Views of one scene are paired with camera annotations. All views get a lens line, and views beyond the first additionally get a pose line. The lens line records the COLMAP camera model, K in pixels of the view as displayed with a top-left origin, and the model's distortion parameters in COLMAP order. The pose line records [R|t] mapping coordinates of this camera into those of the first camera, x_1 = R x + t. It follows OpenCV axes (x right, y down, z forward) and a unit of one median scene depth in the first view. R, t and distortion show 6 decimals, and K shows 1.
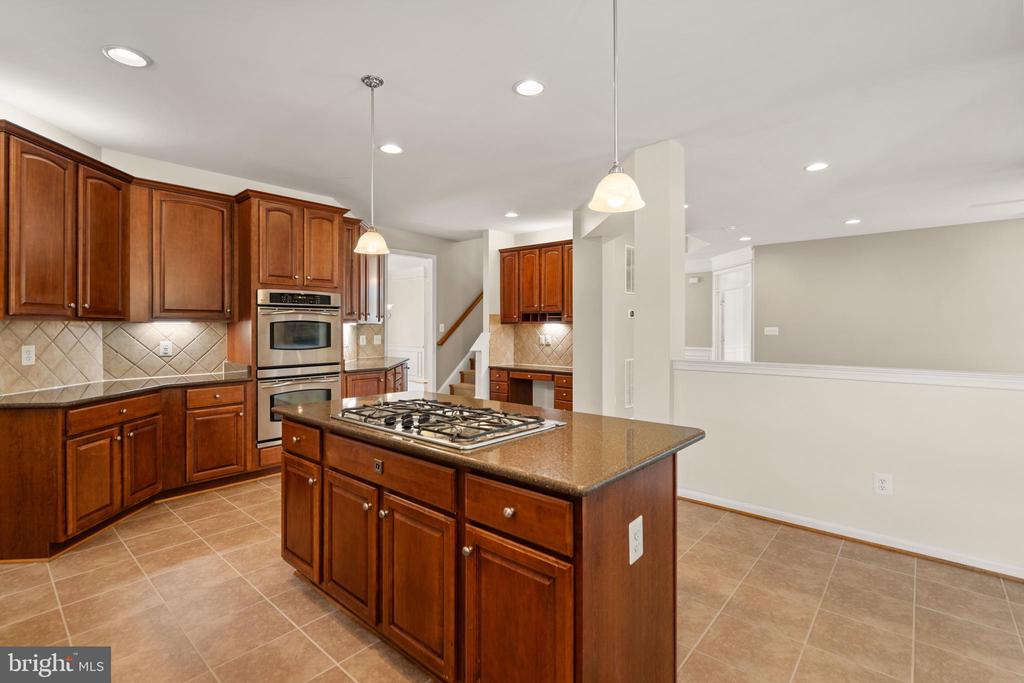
lens RADIAL K [[475.7, 0, 509.2], [0, 475.7, 321.6], [0, 0, 1]] dist [0.000896, 0.000180]
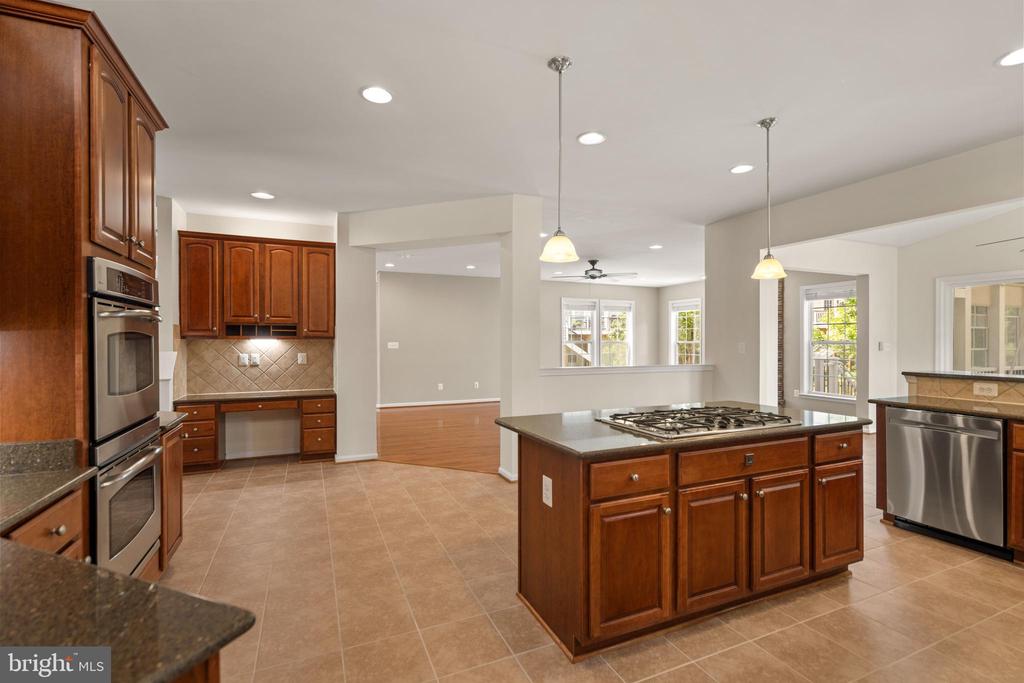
lens RADIAL K [[466.6, 0, 512.0], [0, 466.6, 341.5], [0, 0, 1]] dist [-0.001185, -0.000066]
pose [[0.424913, -0.002351, 0.905231, -0.470721], [-0.007177, 0.999956, 0.005966, 0.001463], [-0.905206, -0.009032, 0.424878, 0.307940]]
